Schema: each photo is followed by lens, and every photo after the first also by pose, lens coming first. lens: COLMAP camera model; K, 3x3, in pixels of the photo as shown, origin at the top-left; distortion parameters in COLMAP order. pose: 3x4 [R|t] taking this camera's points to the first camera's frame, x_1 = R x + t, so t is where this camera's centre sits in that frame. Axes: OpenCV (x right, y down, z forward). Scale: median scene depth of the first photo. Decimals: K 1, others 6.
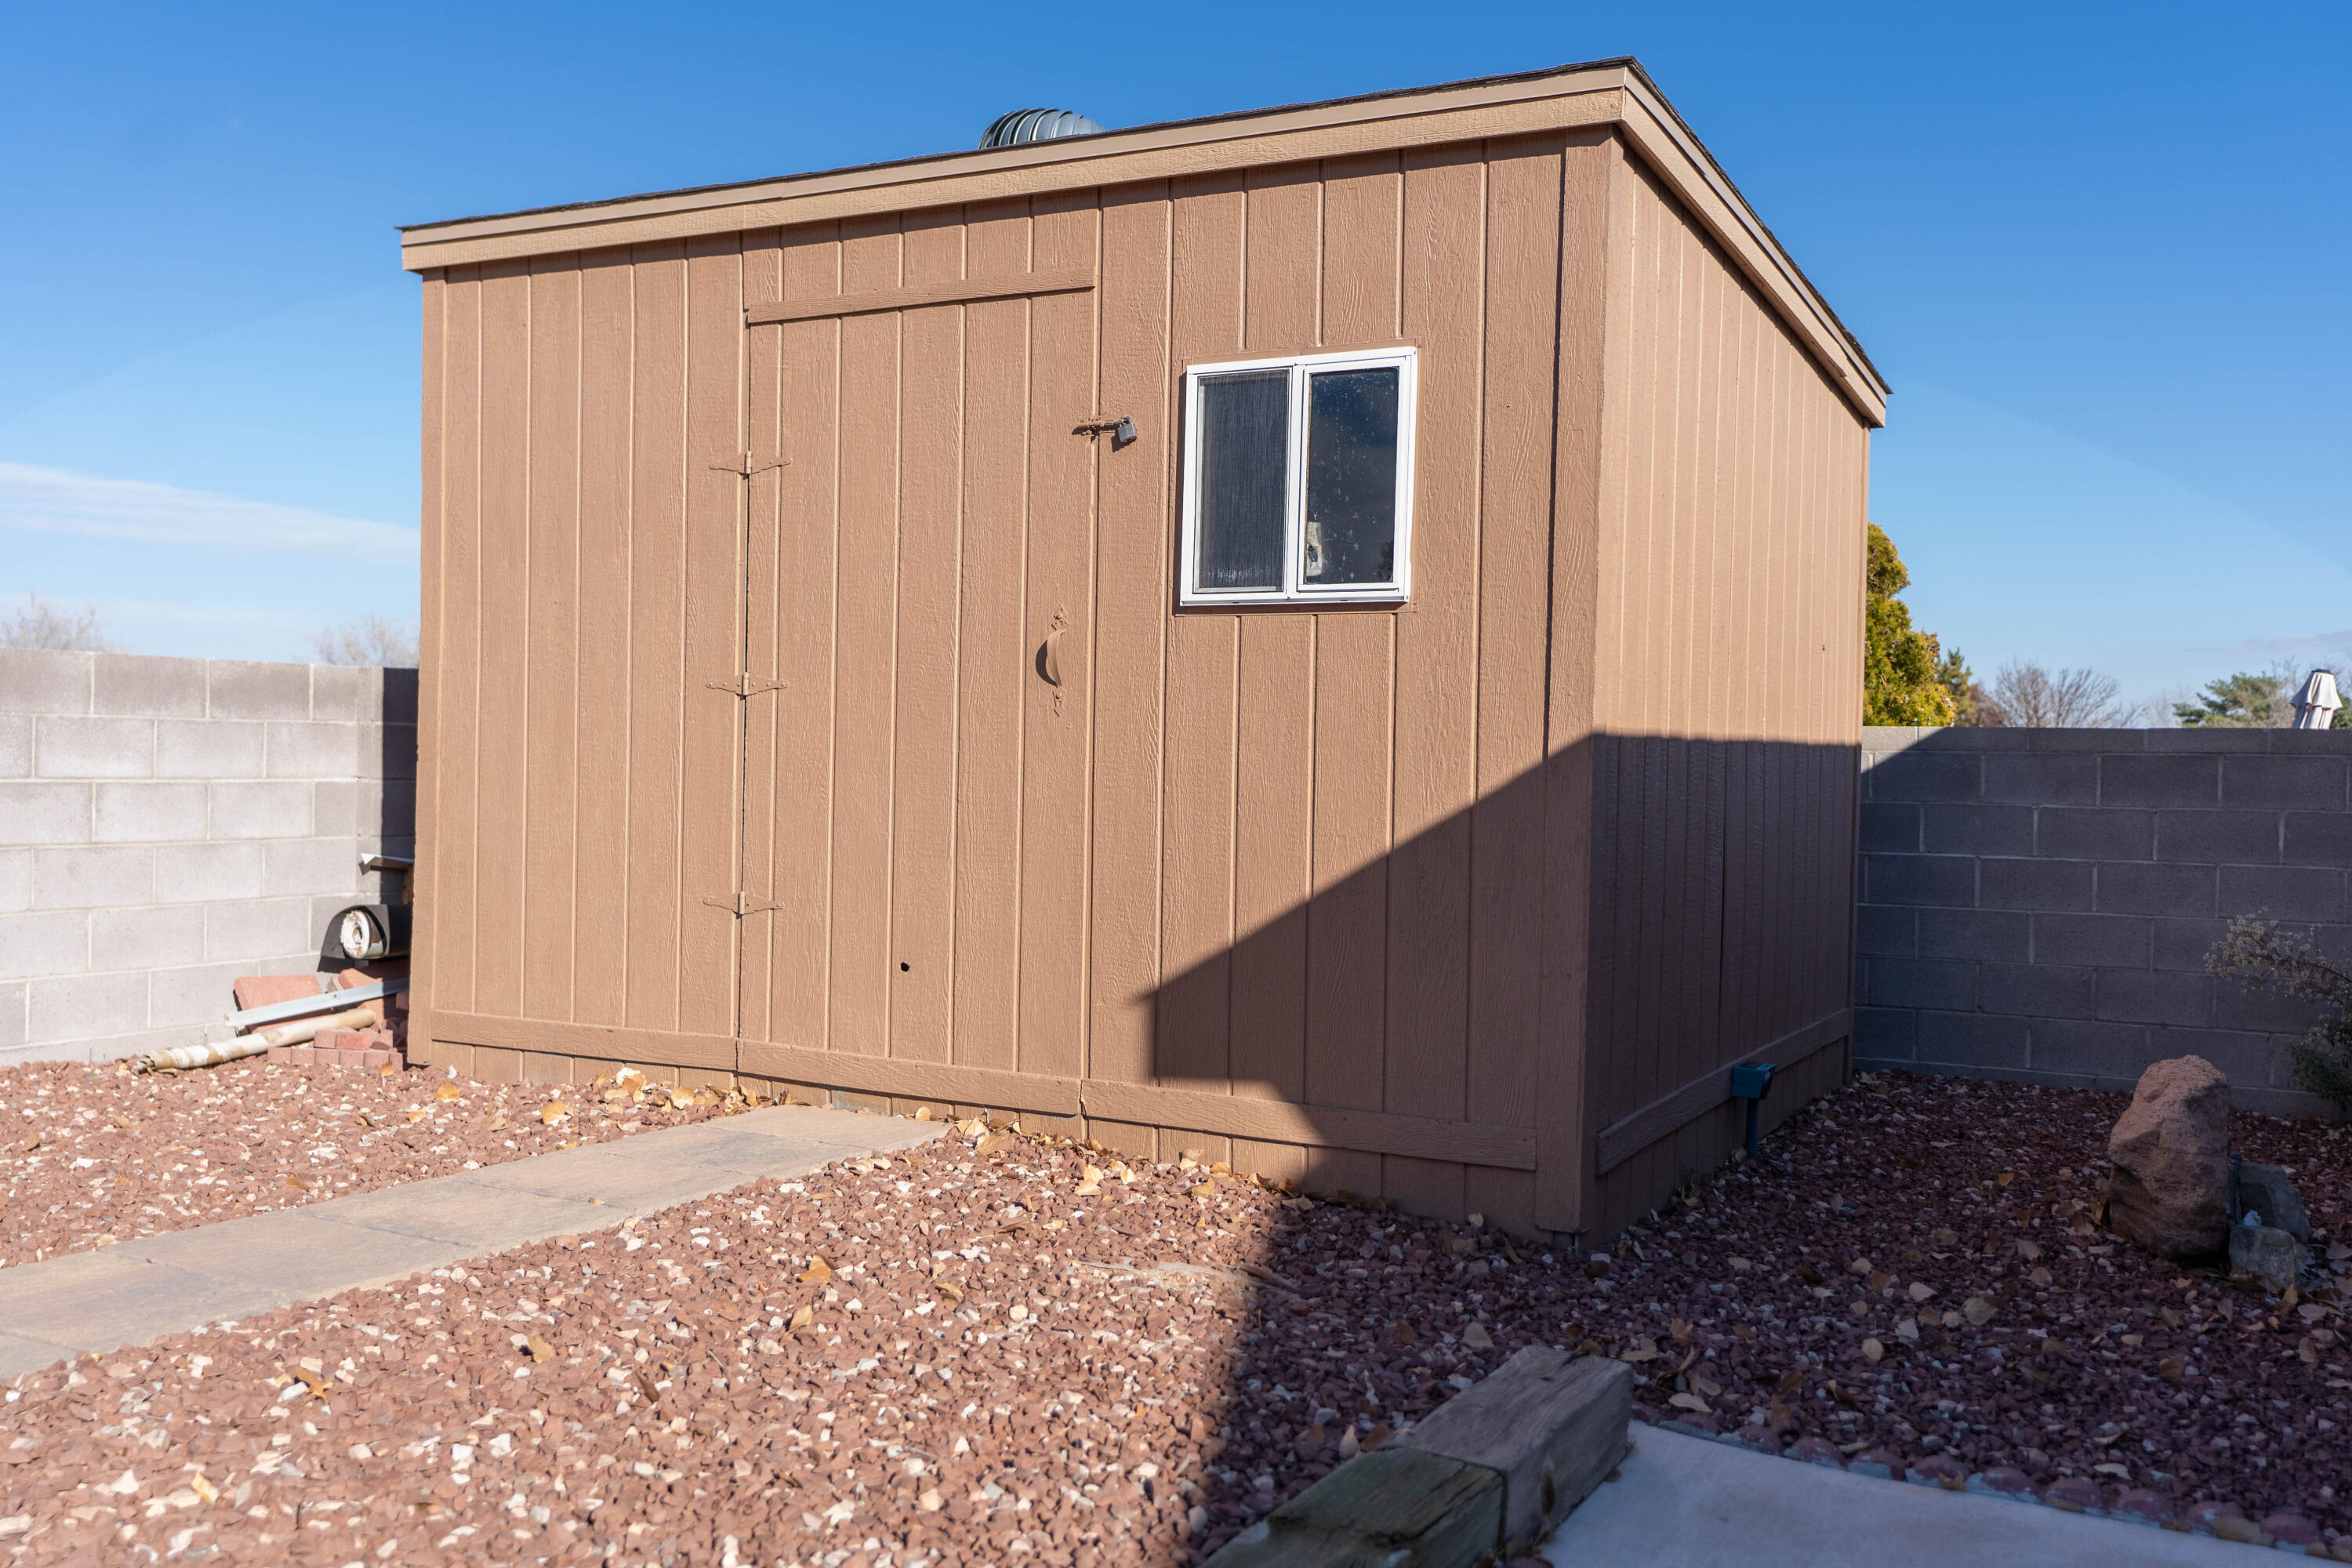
lens RADIAL K [[2074.7, 0, 1174.2], [0, 2074.7, 786.1], [0, 0, 1]] dist [0.010151, 0.001694]
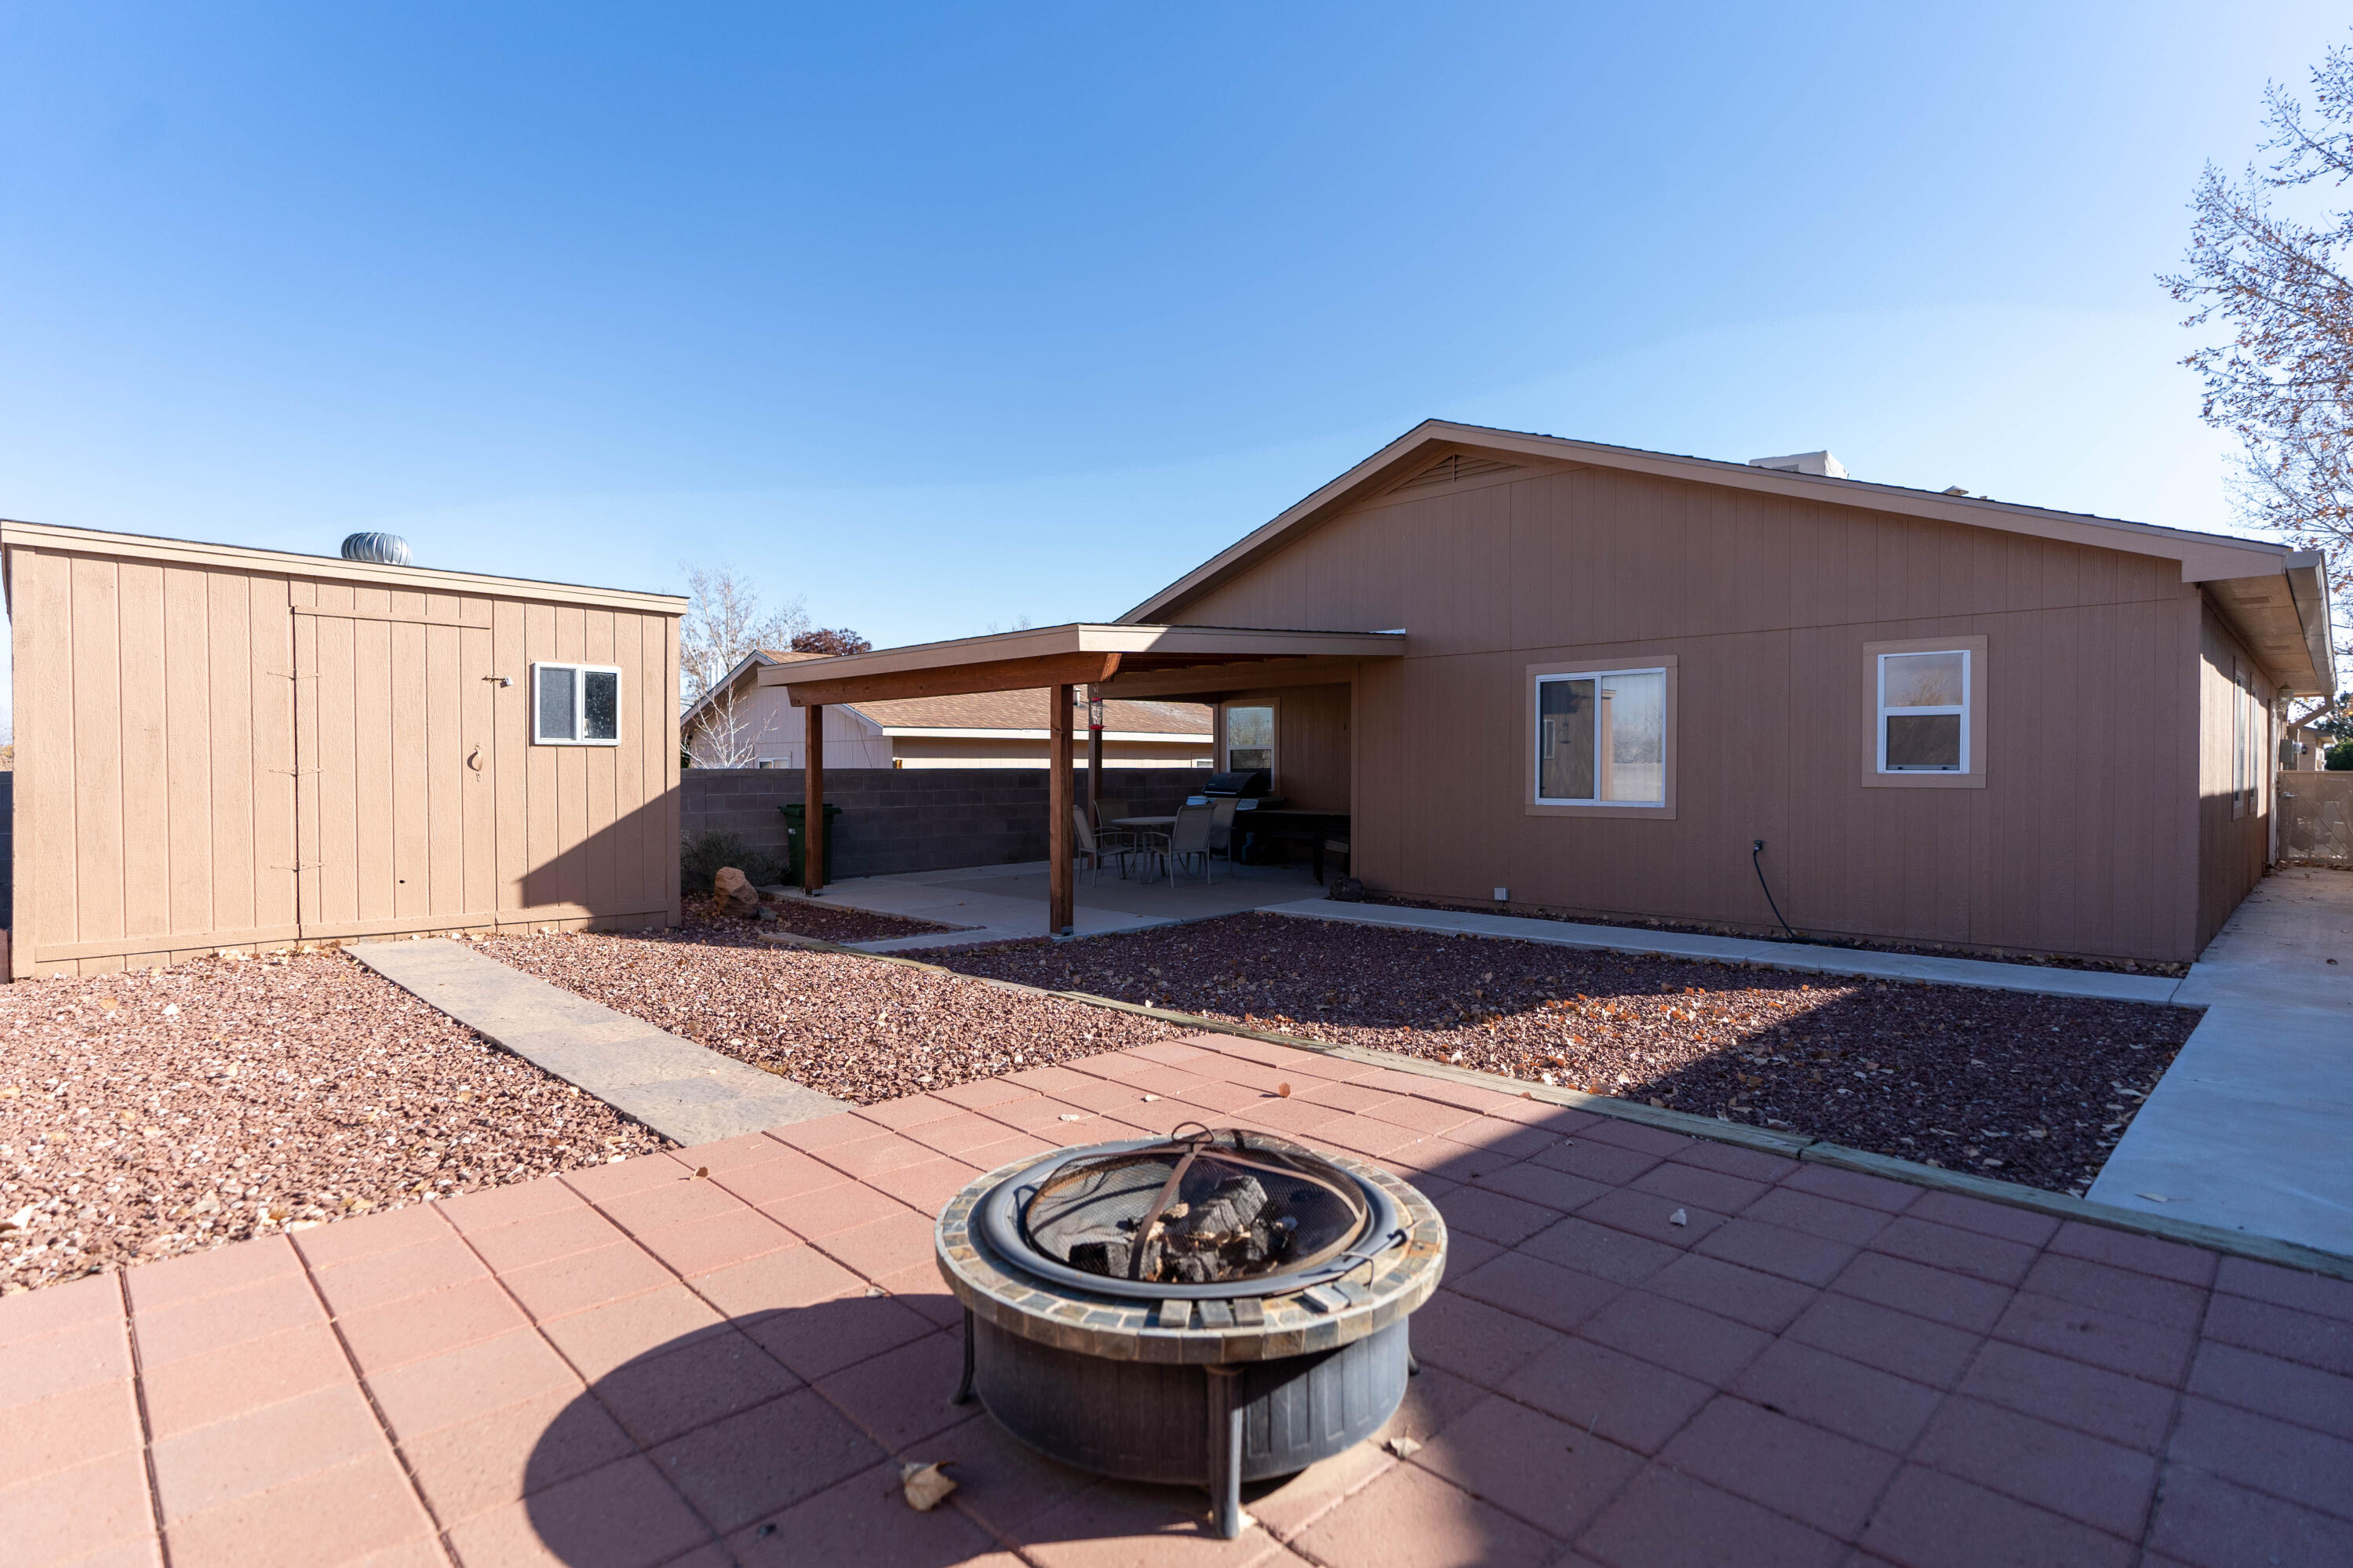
lens RADIAL K [[1170.8, 0, 1175.7], [0, 1170.8, 782.3], [0, 0, 1]] dist [-0.005294, -0.000296]
pose [[0.319882, -0.035562, 0.946790, -1.293380], [0.013281, 0.999365, 0.033050, -0.076765], [-0.947364, 0.002002, 0.320151, -0.393022]]
